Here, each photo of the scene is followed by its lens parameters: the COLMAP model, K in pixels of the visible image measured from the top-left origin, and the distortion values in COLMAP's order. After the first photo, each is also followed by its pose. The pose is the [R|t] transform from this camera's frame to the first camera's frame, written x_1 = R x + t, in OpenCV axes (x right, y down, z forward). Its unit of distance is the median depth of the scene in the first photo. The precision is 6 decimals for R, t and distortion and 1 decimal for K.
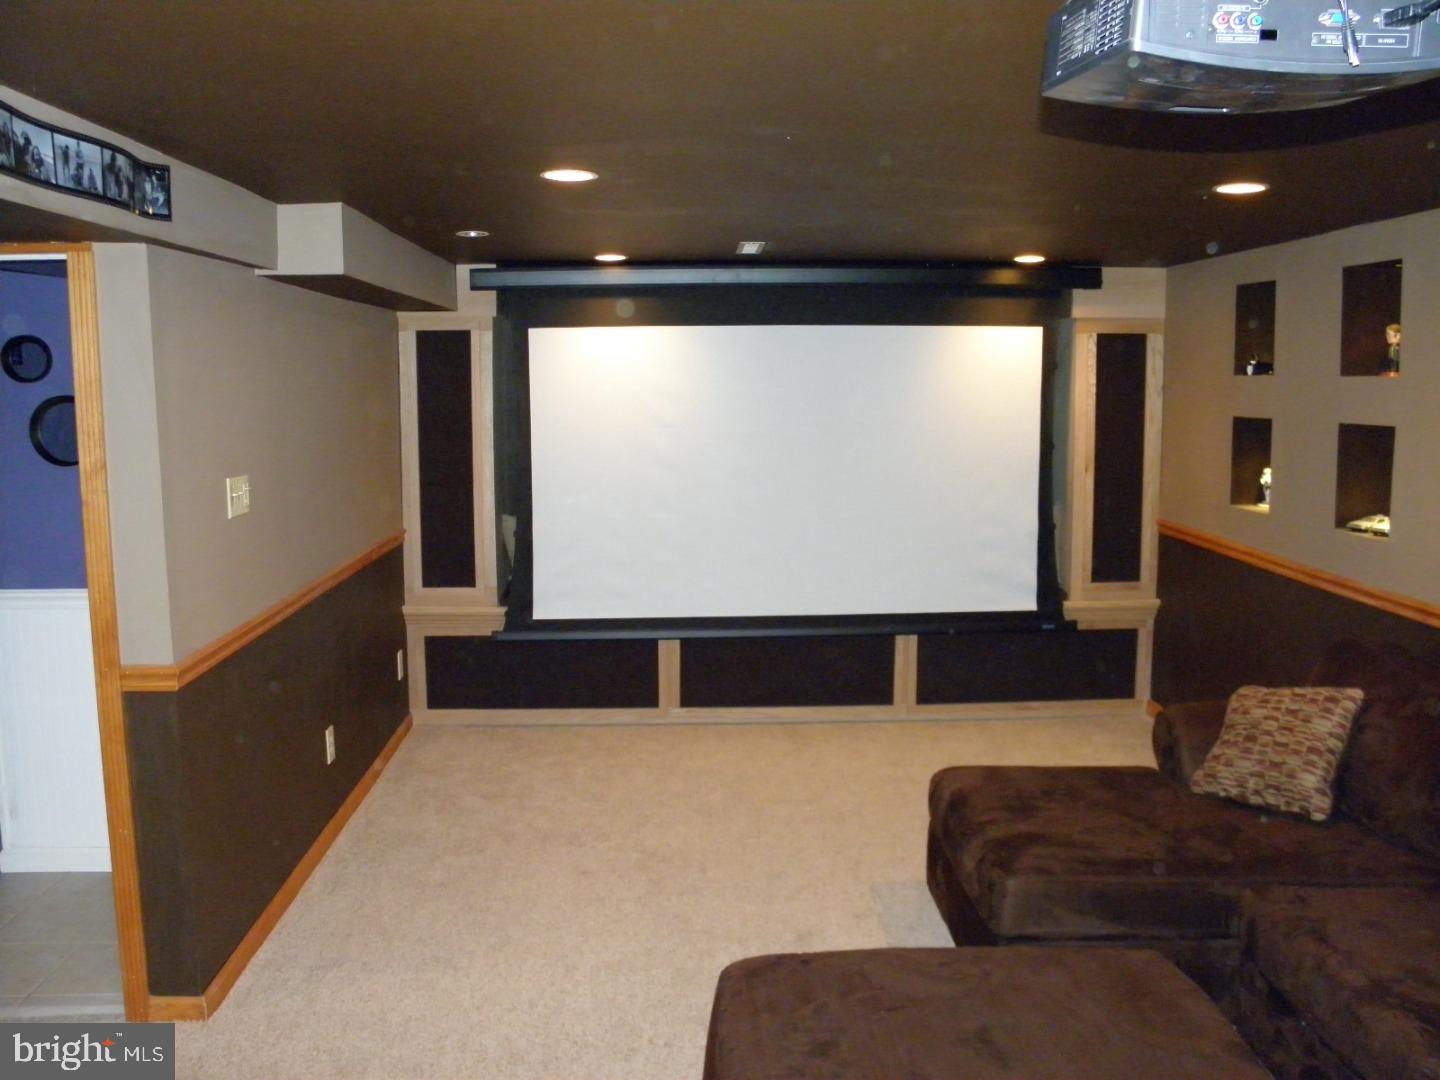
lens RADIAL K [[1222.4, 0, 721.3], [0, 1222.4, 526.0], [0, 0, 1]] dist [-0.192622, 0.178933]
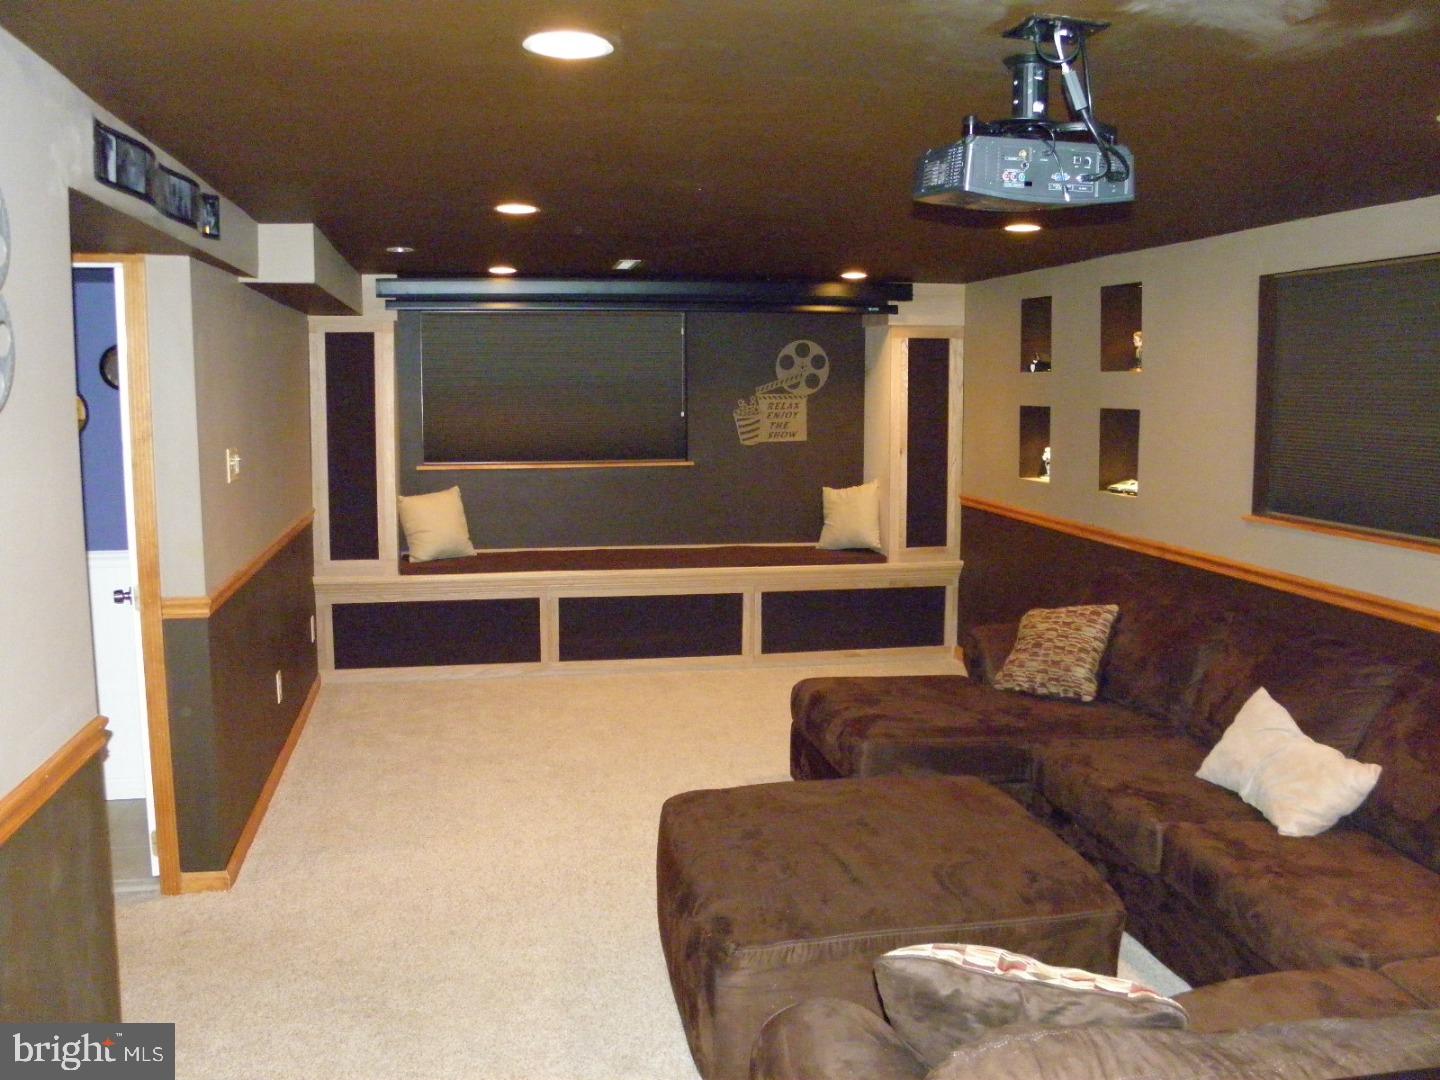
lens RADIAL K [[1222.4, 0, 721.3], [0, 1222.4, 526.0], [0, 0, 1]] dist [-0.192622, 0.178933]
pose [[0.986820, -0.013587, 0.161250, -0.107563], [0.014667, 0.999877, -0.005510, 0.048494], [-0.161156, 0.007802, 0.986898, -0.256572]]
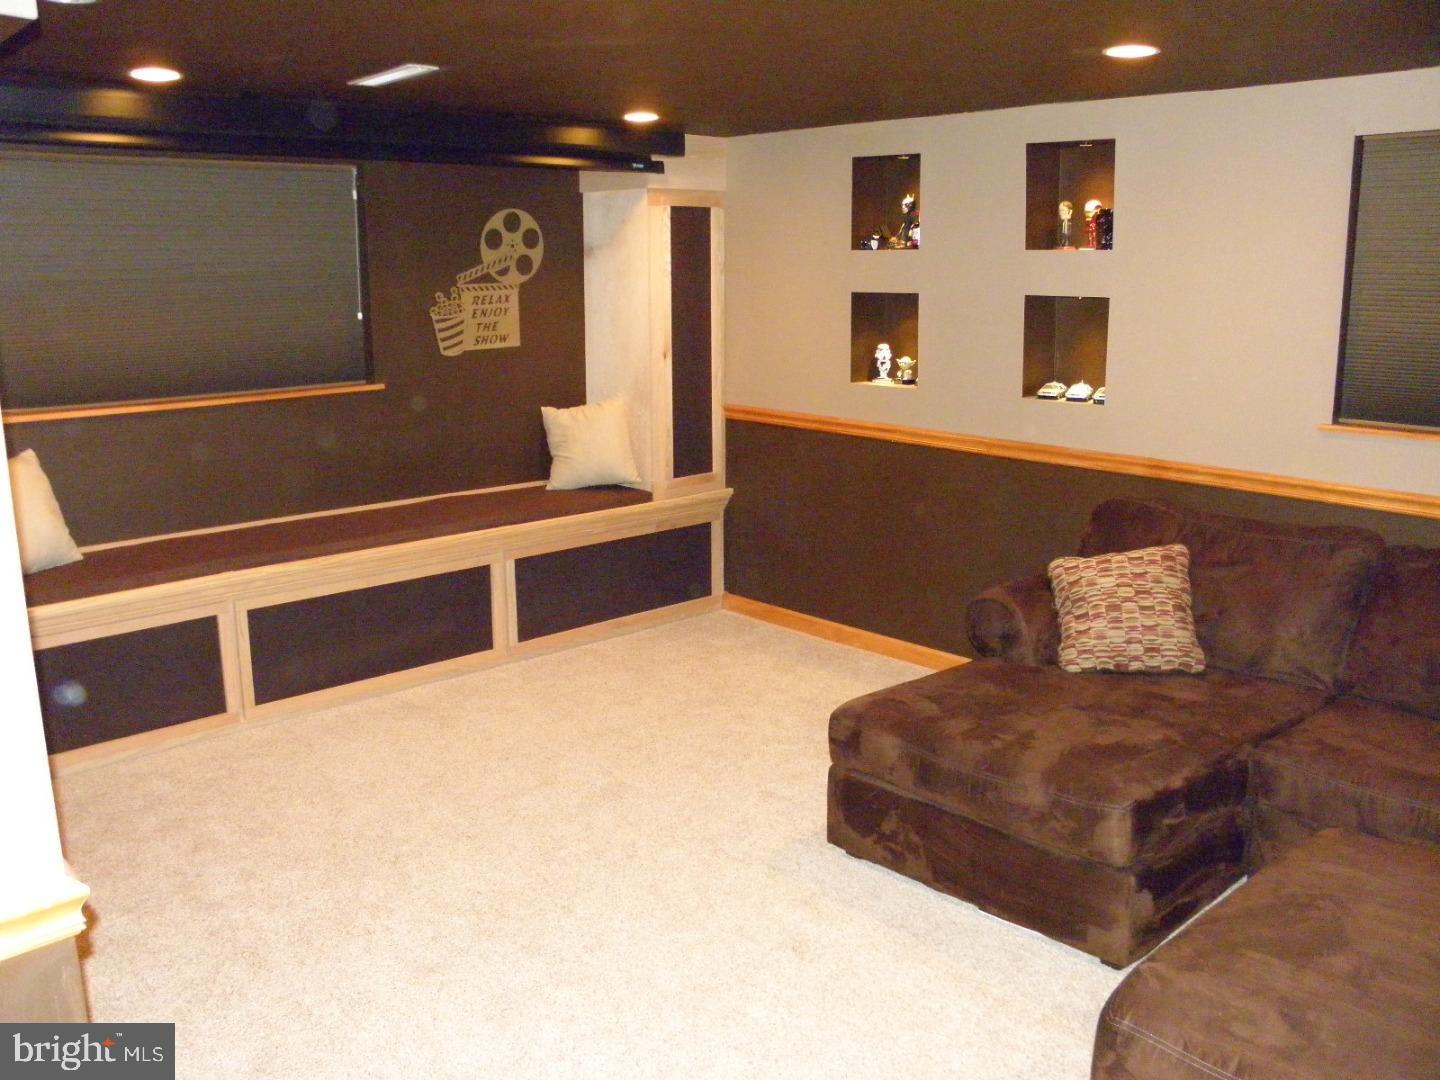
lens RADIAL K [[1222.4, 0, 721.3], [0, 1222.4, 526.0], [0, 0, 1]] dist [-0.192622, 0.178933]
pose [[0.749854, -0.134165, 0.647857, -0.447728], [0.079989, 0.990424, 0.112525, -0.031413], [-0.656750, -0.032555, 0.753405, 0.433895]]
